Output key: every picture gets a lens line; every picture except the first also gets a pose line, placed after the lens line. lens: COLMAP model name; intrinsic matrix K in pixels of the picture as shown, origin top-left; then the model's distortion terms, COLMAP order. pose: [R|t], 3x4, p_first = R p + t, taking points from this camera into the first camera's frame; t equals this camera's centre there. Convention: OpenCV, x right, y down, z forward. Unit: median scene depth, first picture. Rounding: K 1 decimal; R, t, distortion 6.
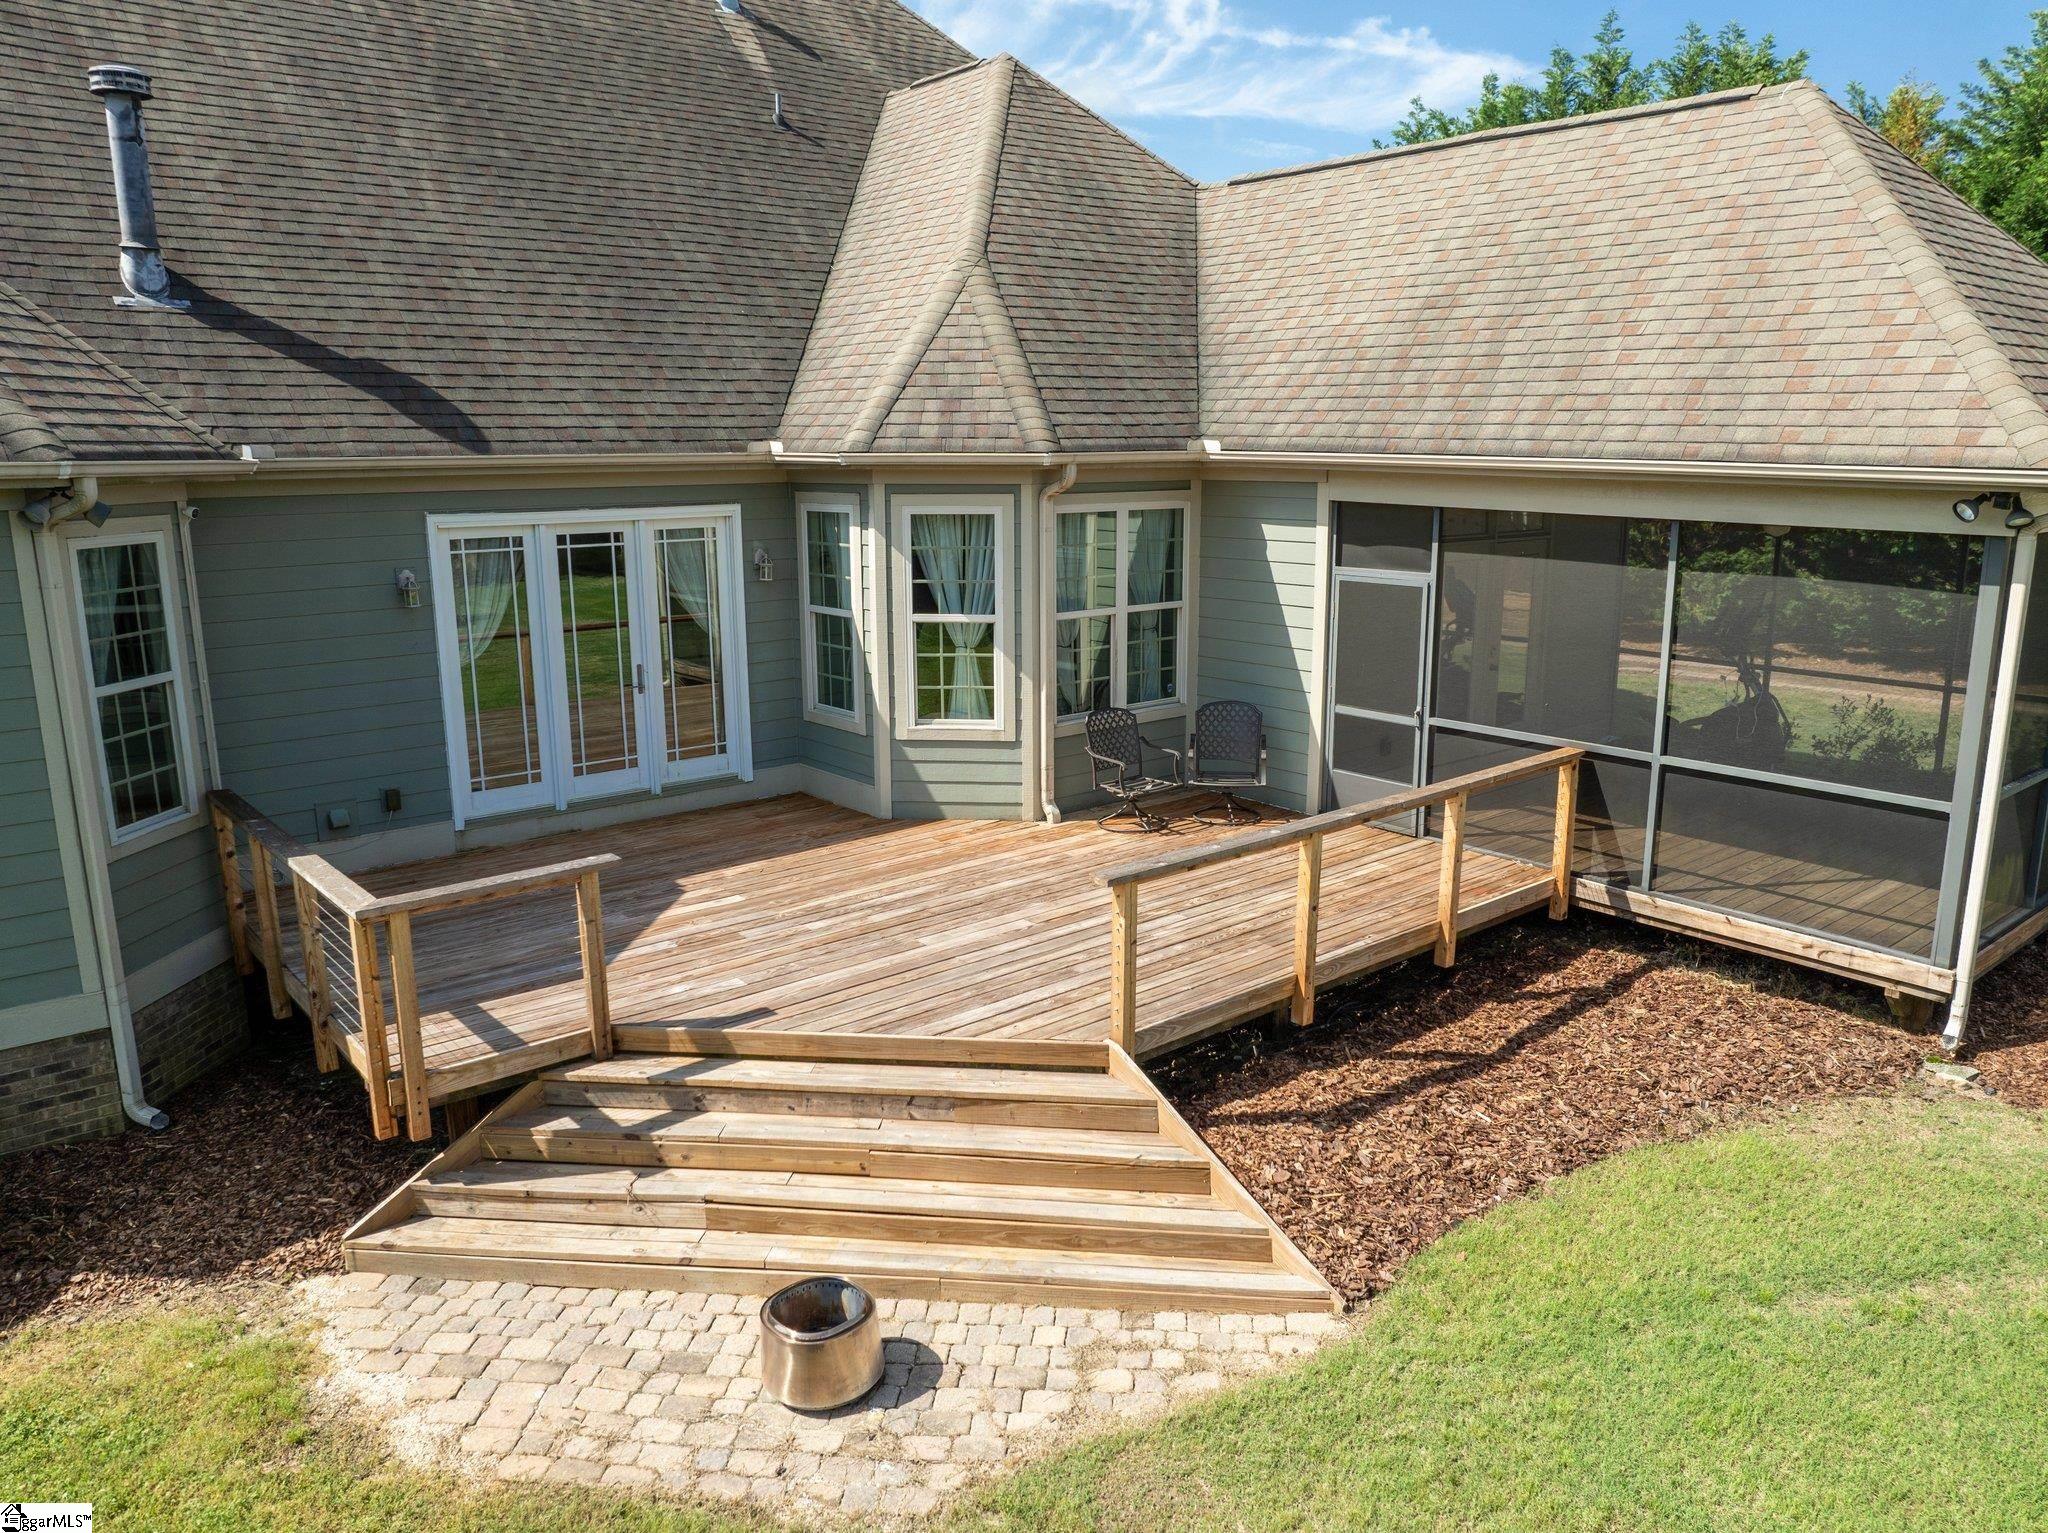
lens RADIAL K [[1438.8, 0, 1024.0], [0, 1438.8, 766.5], [0, 0, 1]] dist [-0.049048, 0.021659]
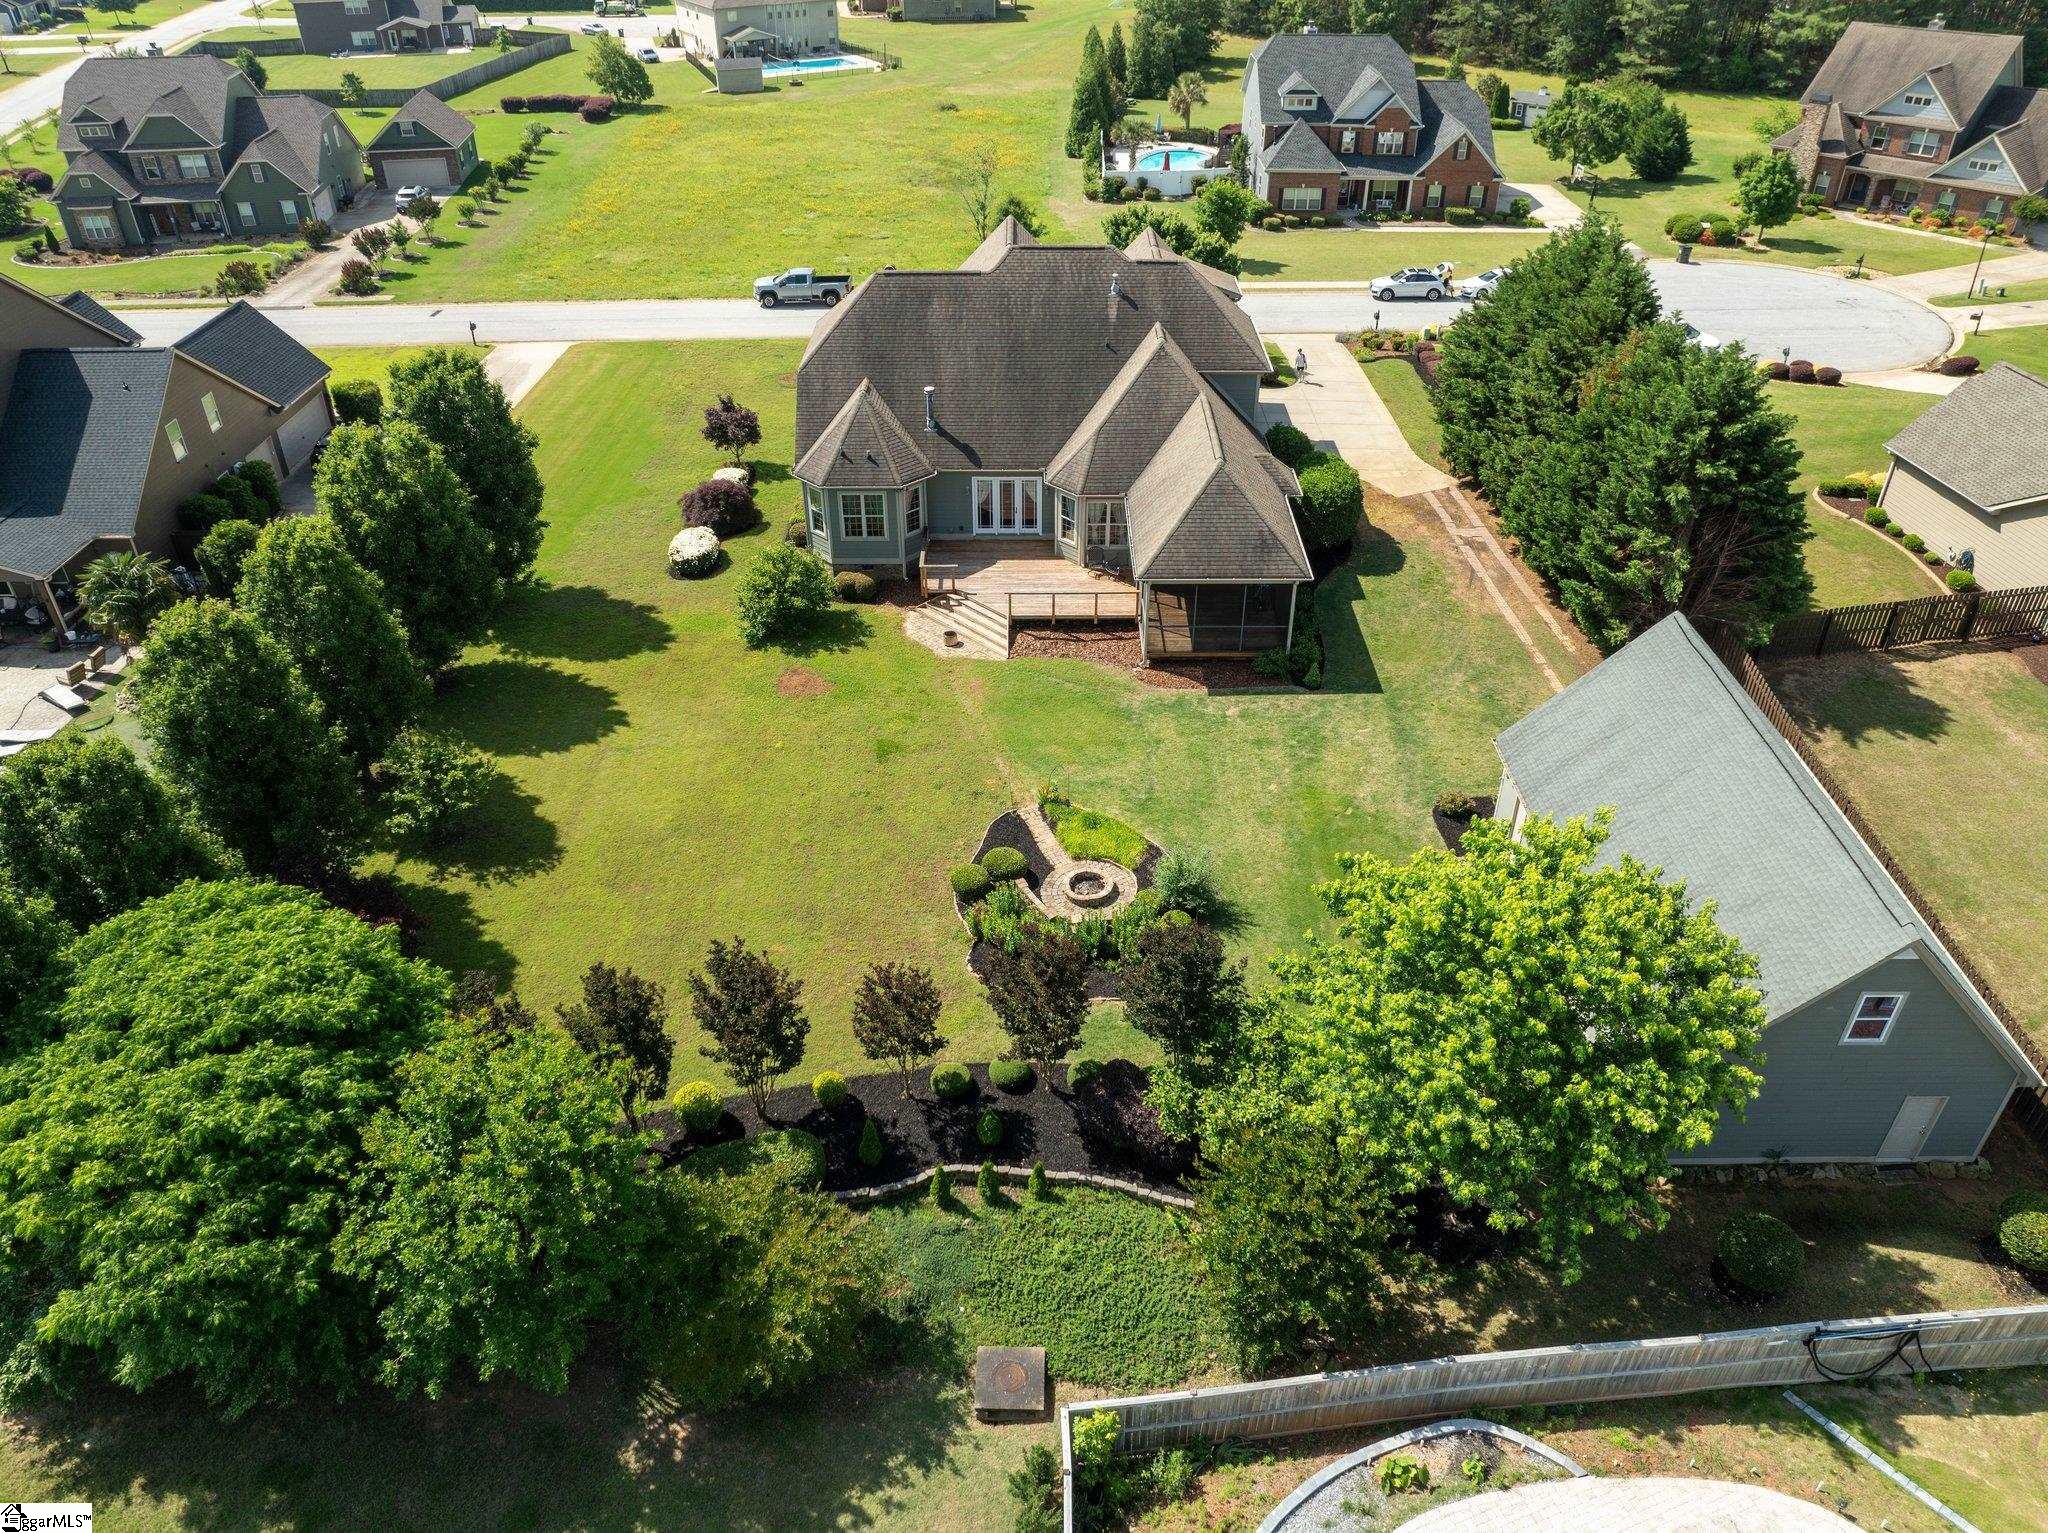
lens RADIAL K [[1438.8, 0, 1024.0], [0, 1438.8, 766.5], [0, 0, 1]] dist [-0.049048, 0.021659]
pose [[0.761168, 0.376699, -0.527940, 2.930030], [-0.143749, 0.891770, 0.429048, -1.542148], [0.632423, -0.250687, 0.732937, -3.005354]]
